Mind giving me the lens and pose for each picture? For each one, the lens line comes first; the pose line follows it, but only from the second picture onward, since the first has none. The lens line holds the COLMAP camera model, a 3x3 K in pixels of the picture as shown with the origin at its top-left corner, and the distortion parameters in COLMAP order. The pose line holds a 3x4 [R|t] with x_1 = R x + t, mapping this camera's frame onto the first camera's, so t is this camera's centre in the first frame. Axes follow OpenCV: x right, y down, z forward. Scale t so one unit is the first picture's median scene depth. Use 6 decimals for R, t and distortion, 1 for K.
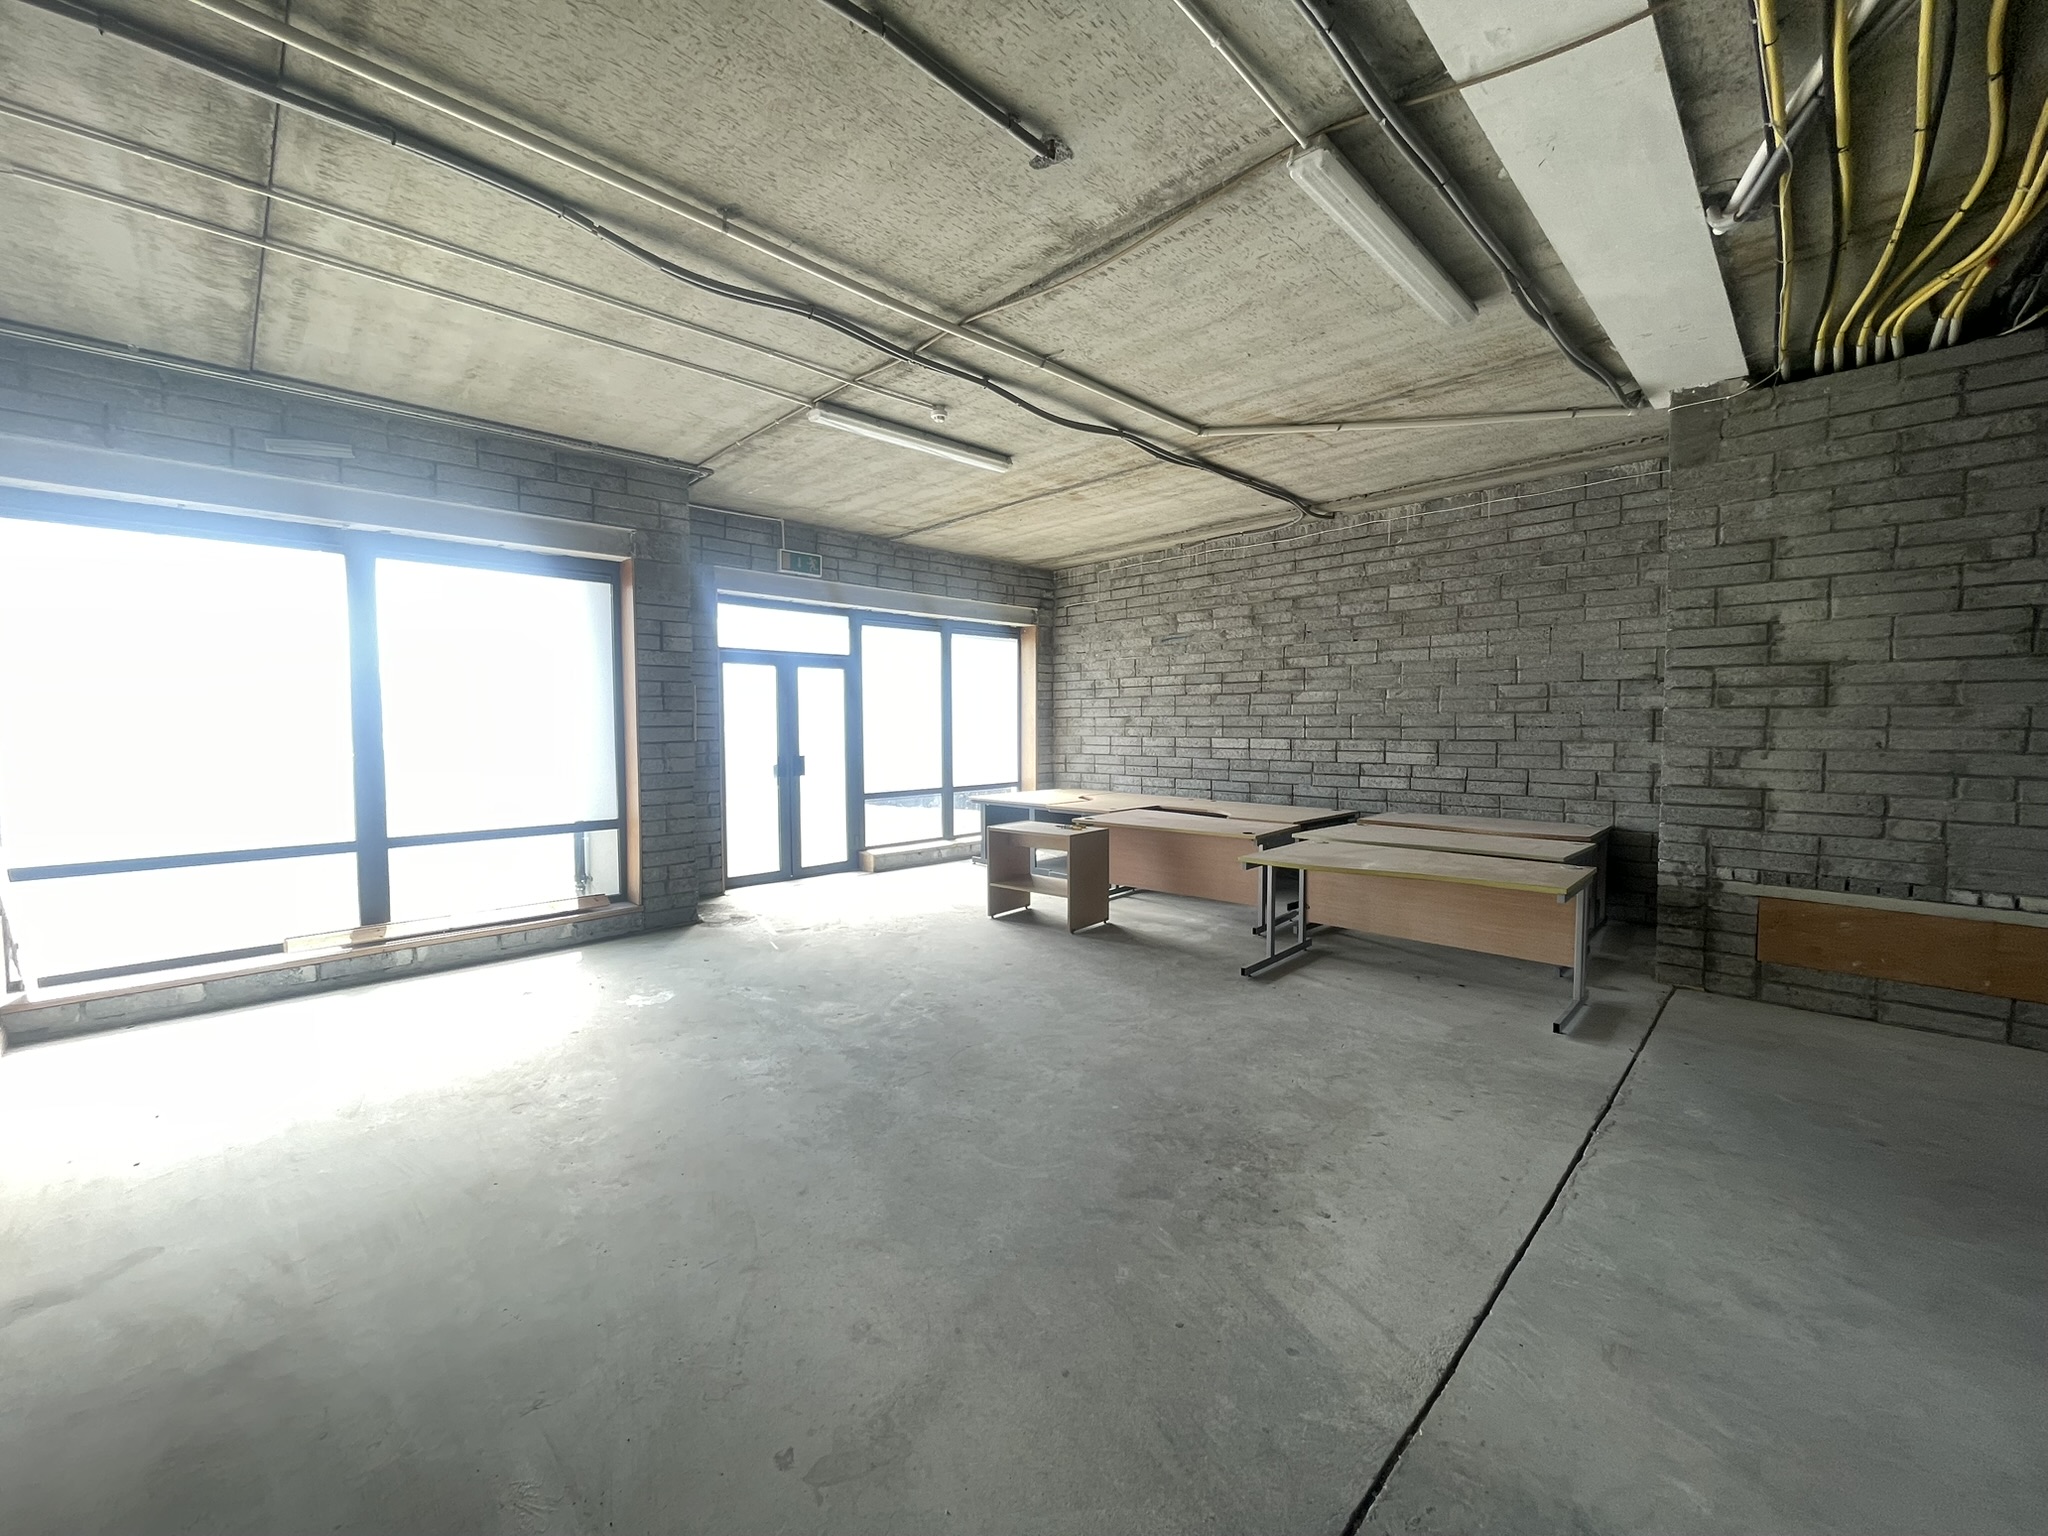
lens RADIAL K [[821.3, 0, 1003.2], [0, 821.3, 767.0], [0, 0, 1]] dist [-0.004991, 0.000767]
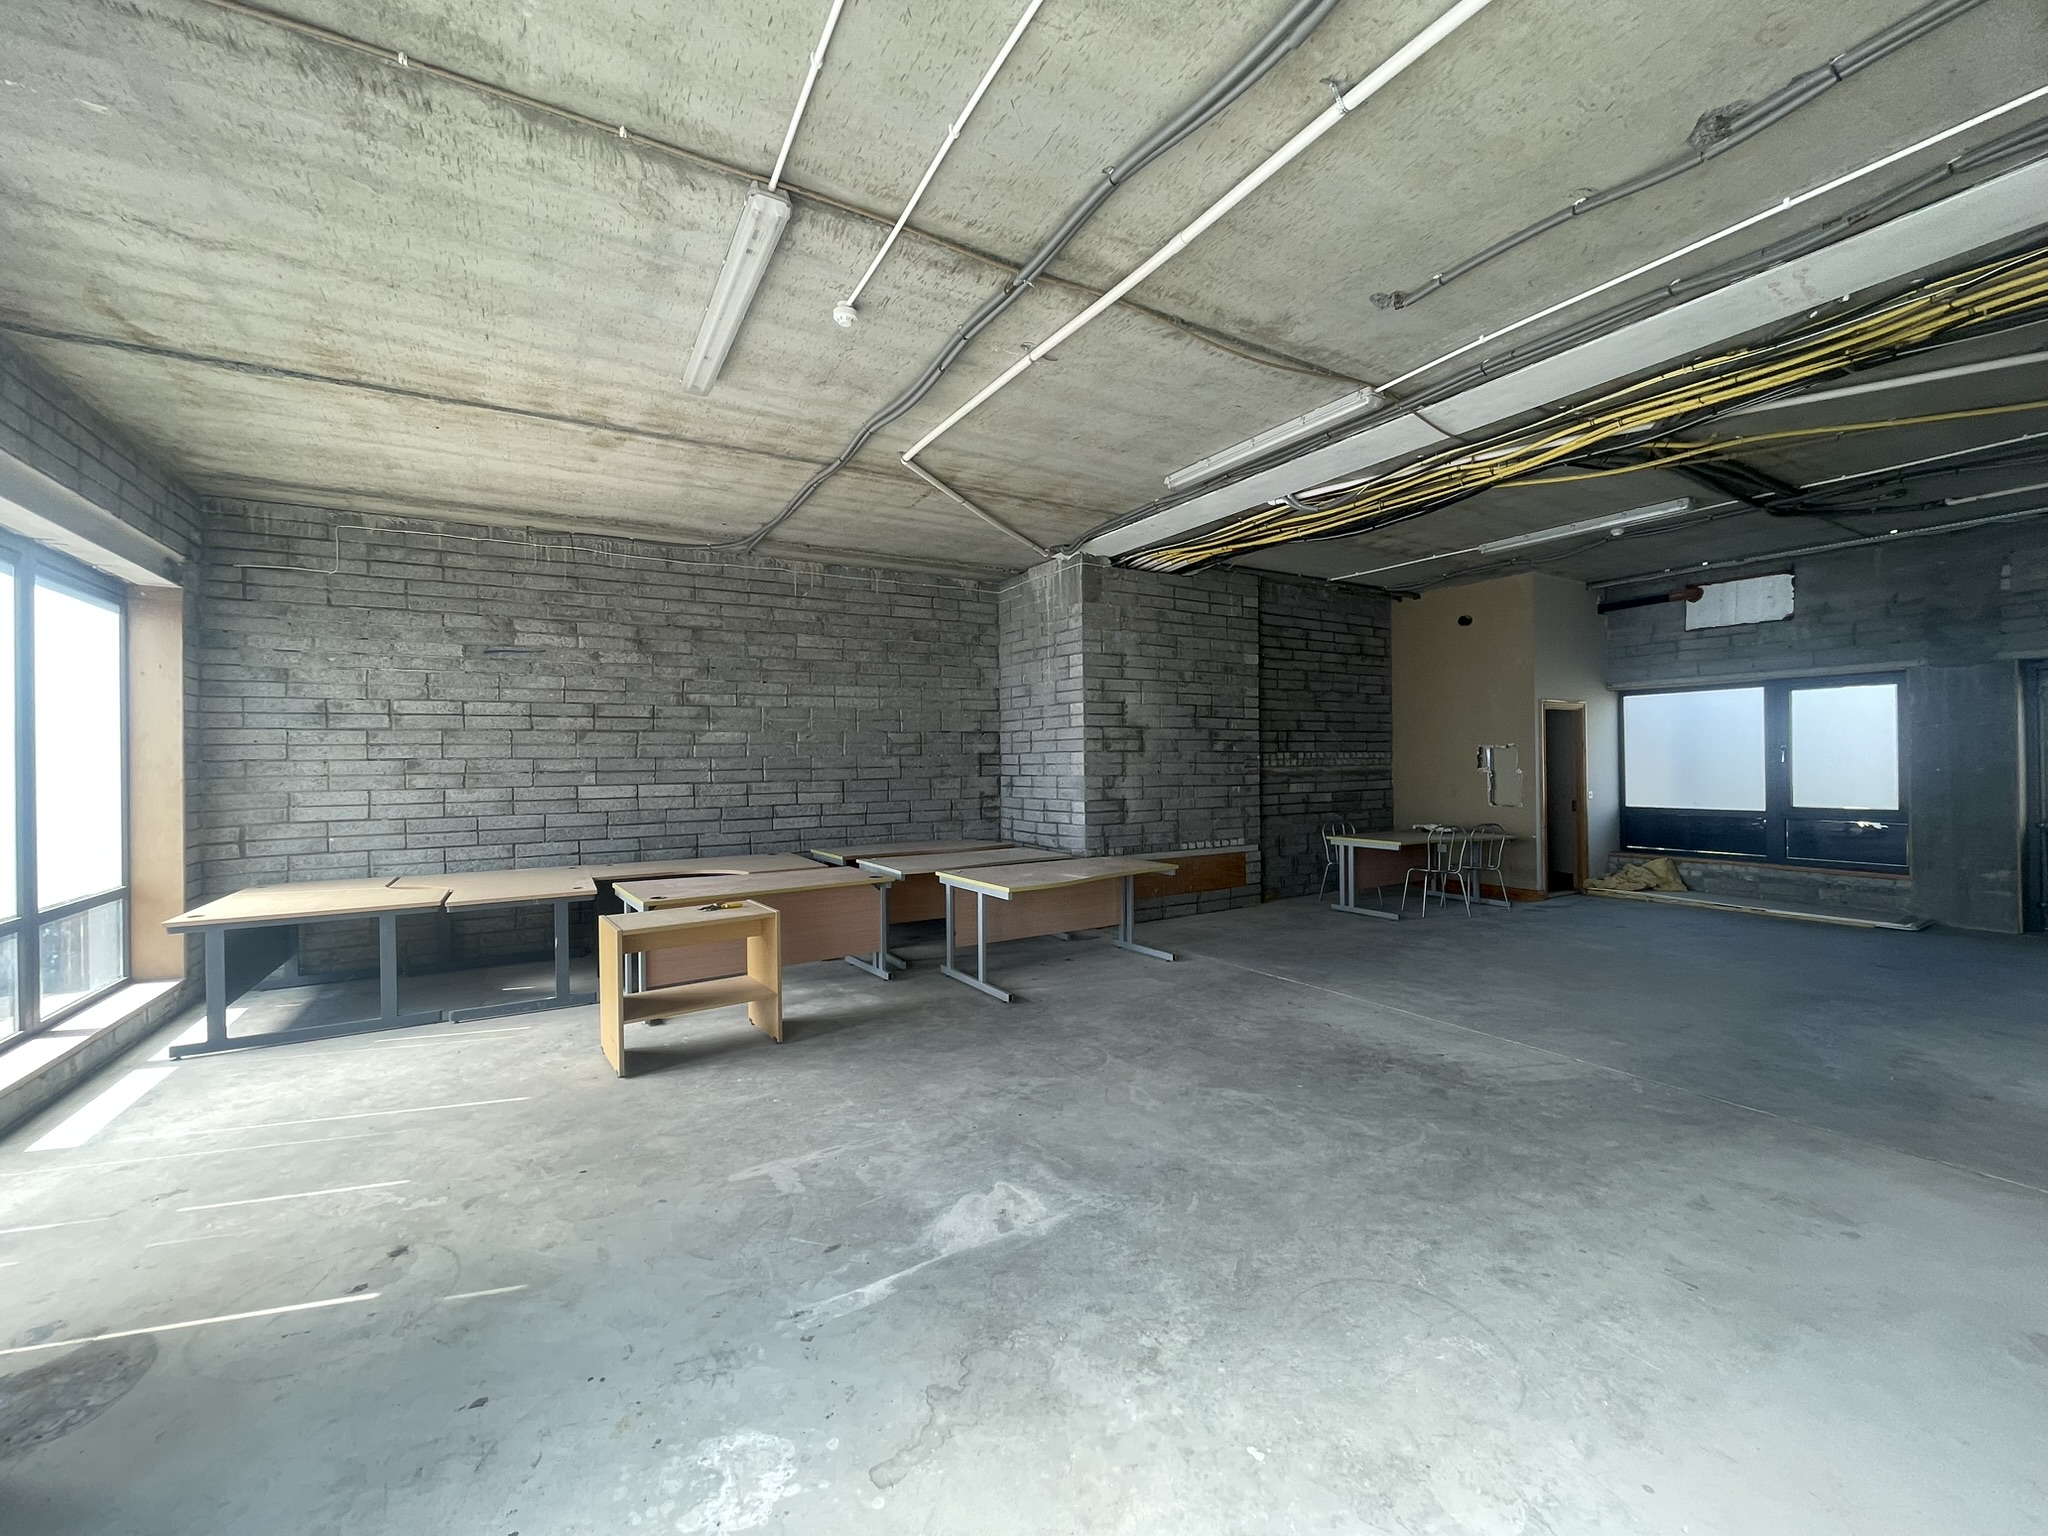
lens RADIAL K [[821.3, 0, 1034.1], [0, 821.3, 762.1], [0, 0, 1]] dist [-0.004991, 0.000767]
pose [[0.231812, 0.002105, 0.972758, -0.583239], [0.065008, 0.997729, -0.017651, -0.023948], [-0.970586, 0.067328, 0.231148, 0.578846]]
